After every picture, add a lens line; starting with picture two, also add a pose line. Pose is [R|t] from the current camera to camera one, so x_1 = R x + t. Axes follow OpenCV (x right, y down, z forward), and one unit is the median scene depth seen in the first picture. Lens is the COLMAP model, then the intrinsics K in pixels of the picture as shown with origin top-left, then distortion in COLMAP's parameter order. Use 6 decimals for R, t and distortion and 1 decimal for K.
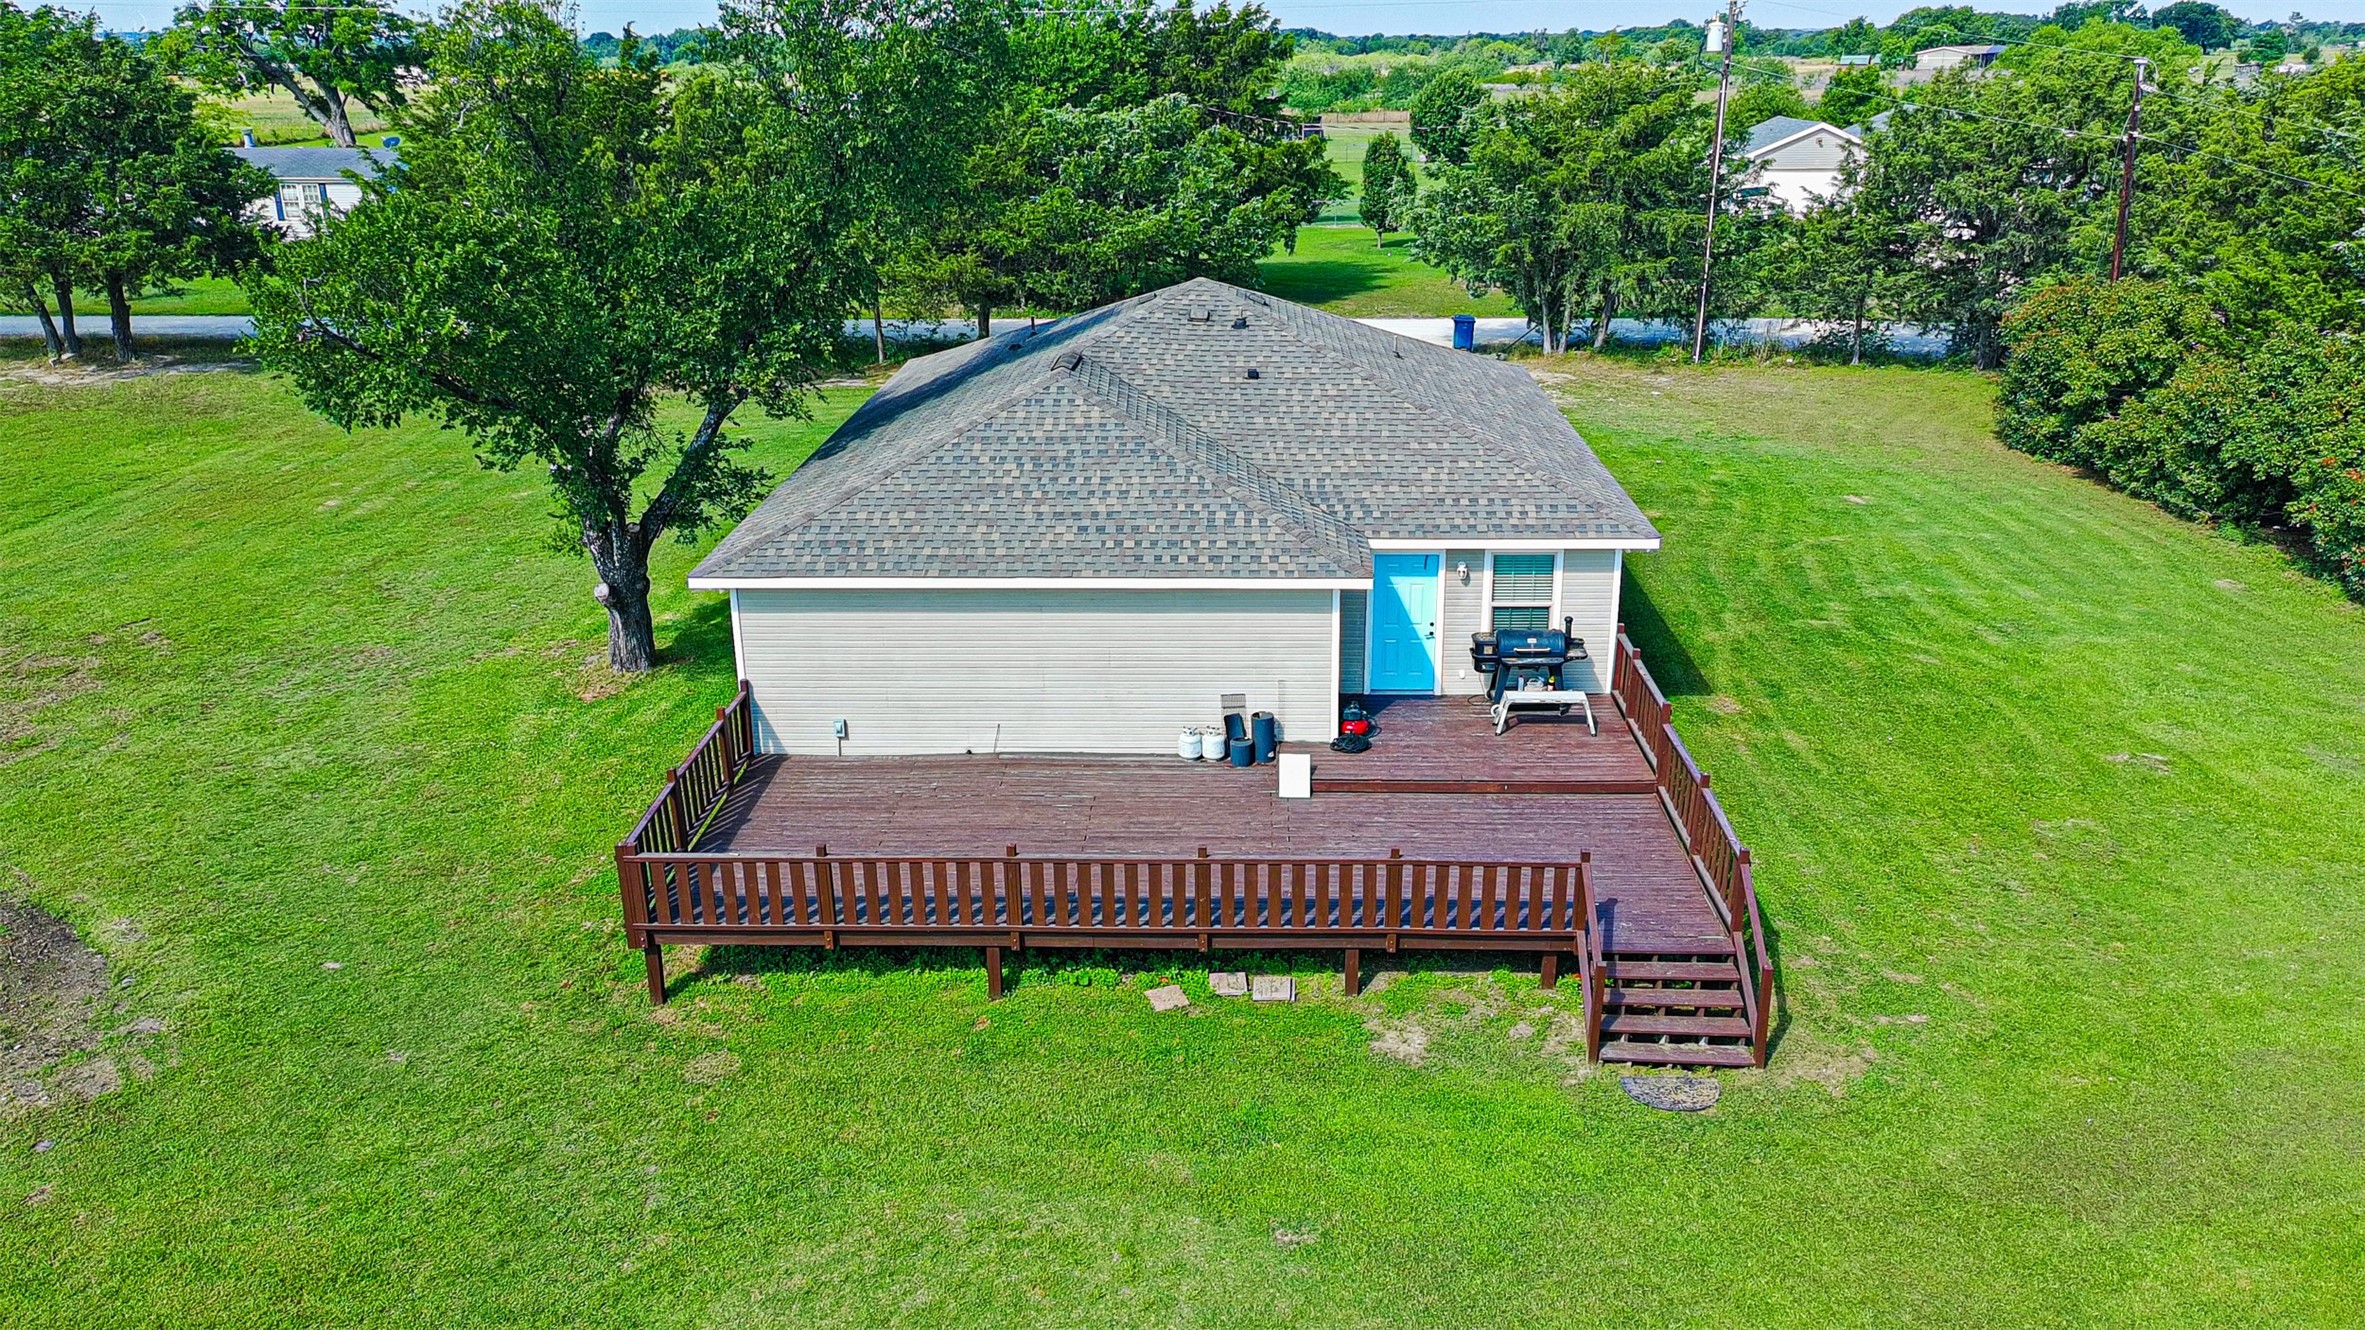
lens RADIAL K [[1849.9, 0, 1174.4], [0, 1849.9, 653.4], [0, 0, 1]] dist [0.076924, -0.056660]
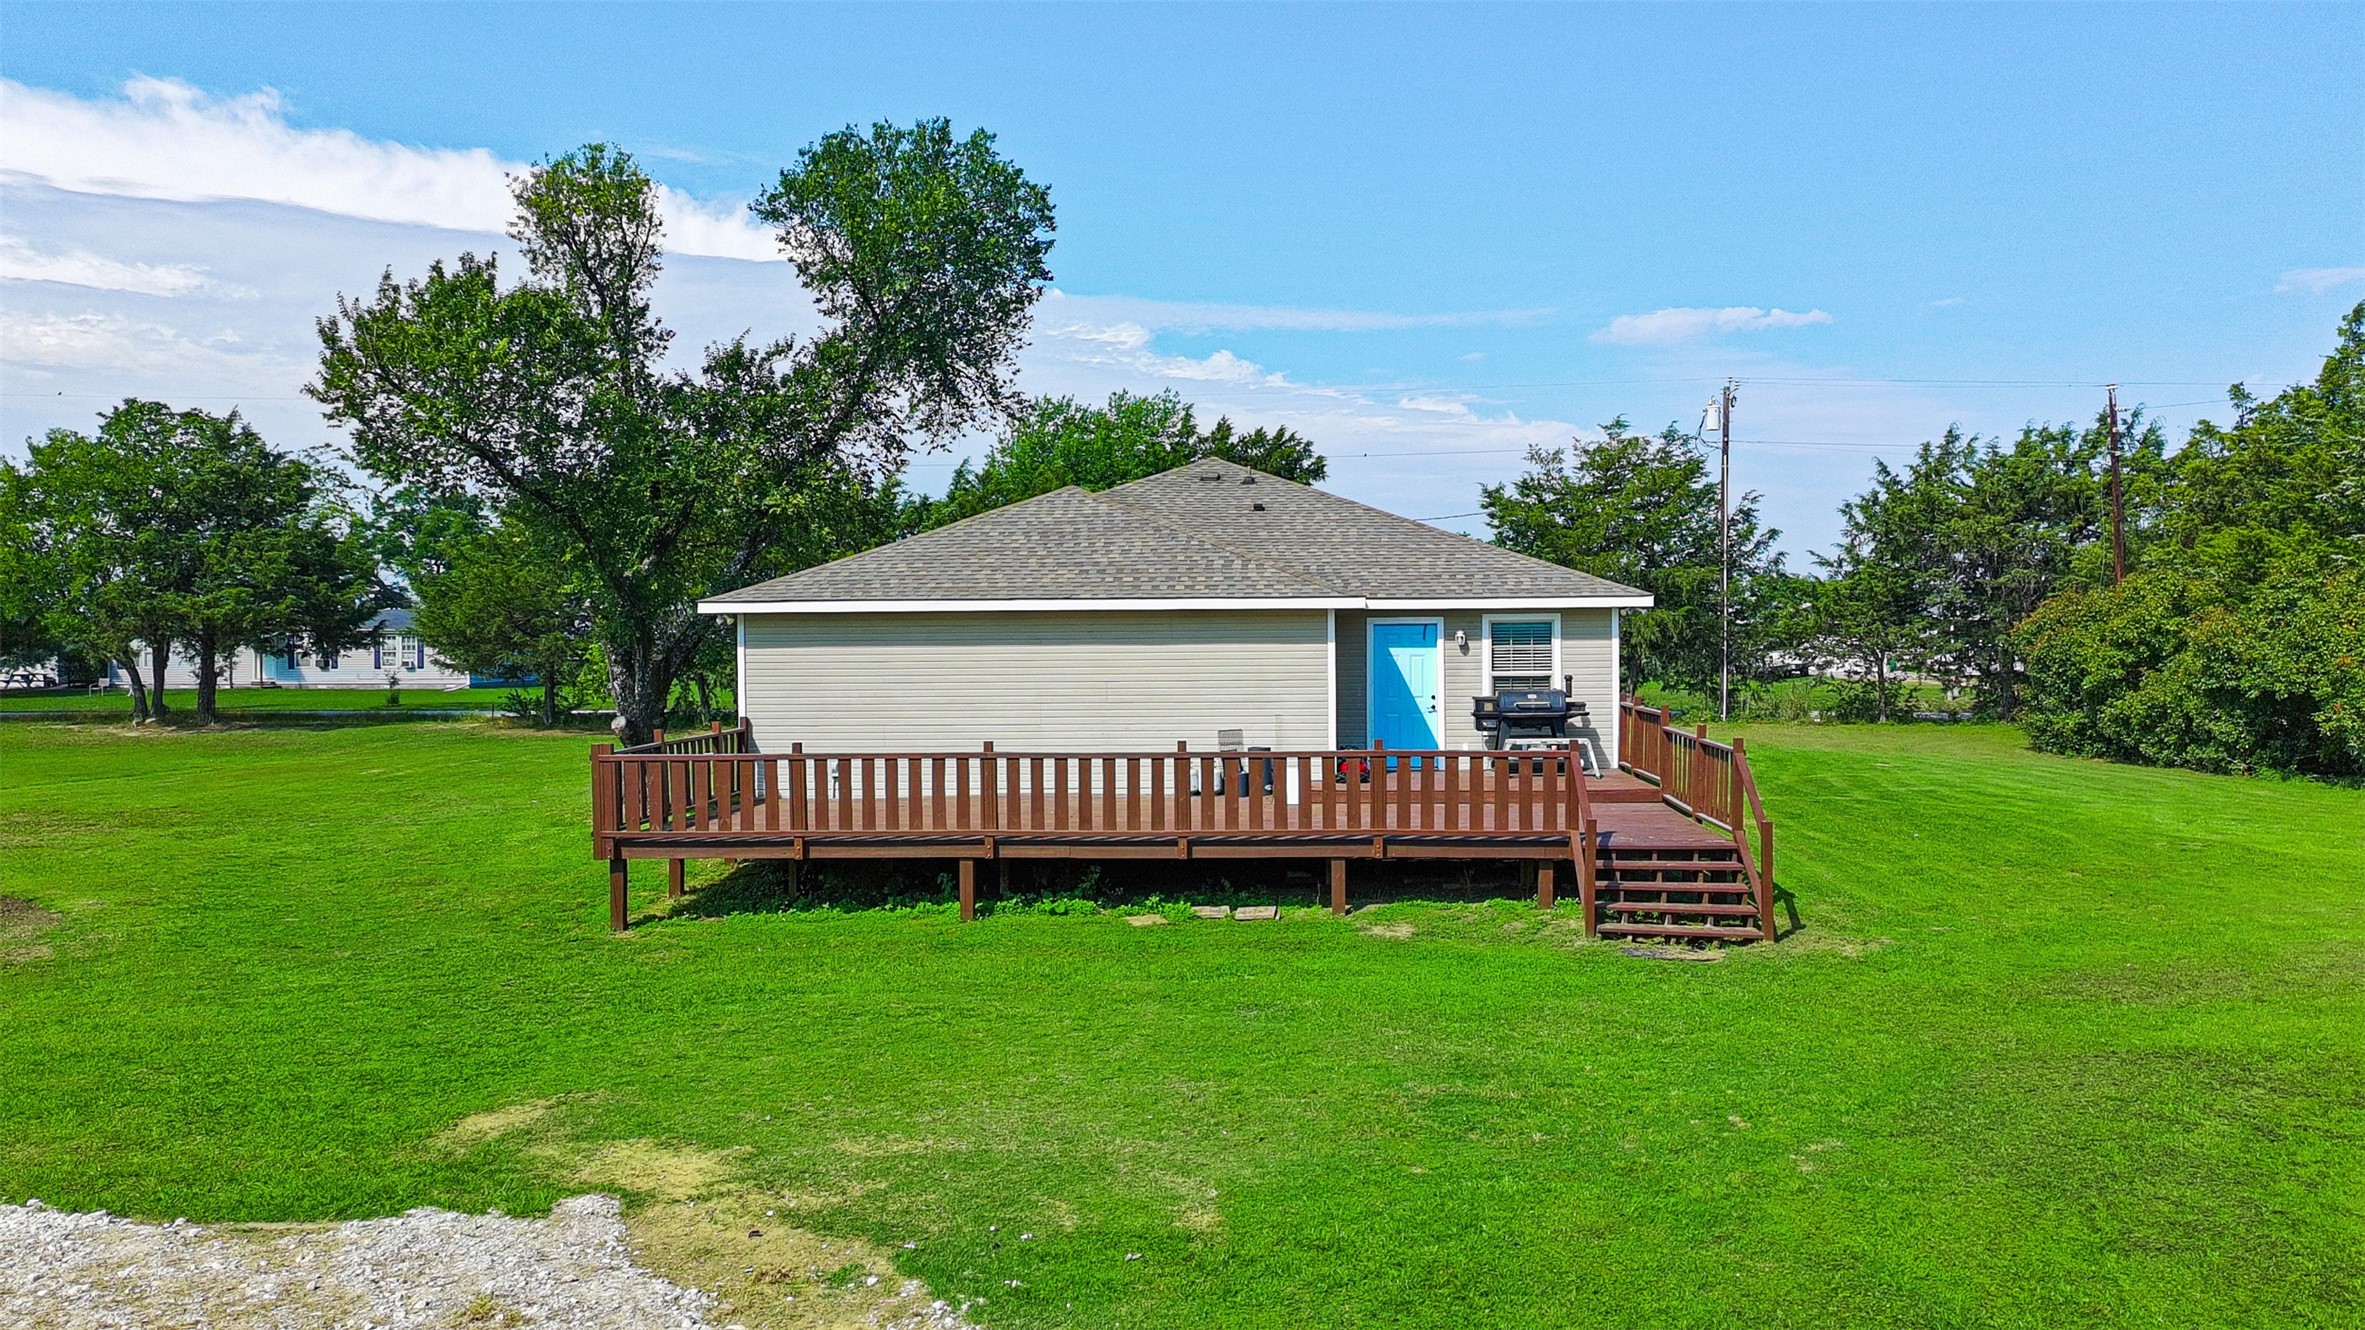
lens RADIAL K [[1849.9, 0, 1174.4], [0, 1849.9, 653.4], [0, 0, 1]] dist [0.076924, -0.056660]
pose [[0.999386, 0.003618, -0.034854, 0.034657], [-0.014583, 0.947374, -0.319796, 0.287344], [0.031863, 0.320108, 0.946845, 0.042009]]
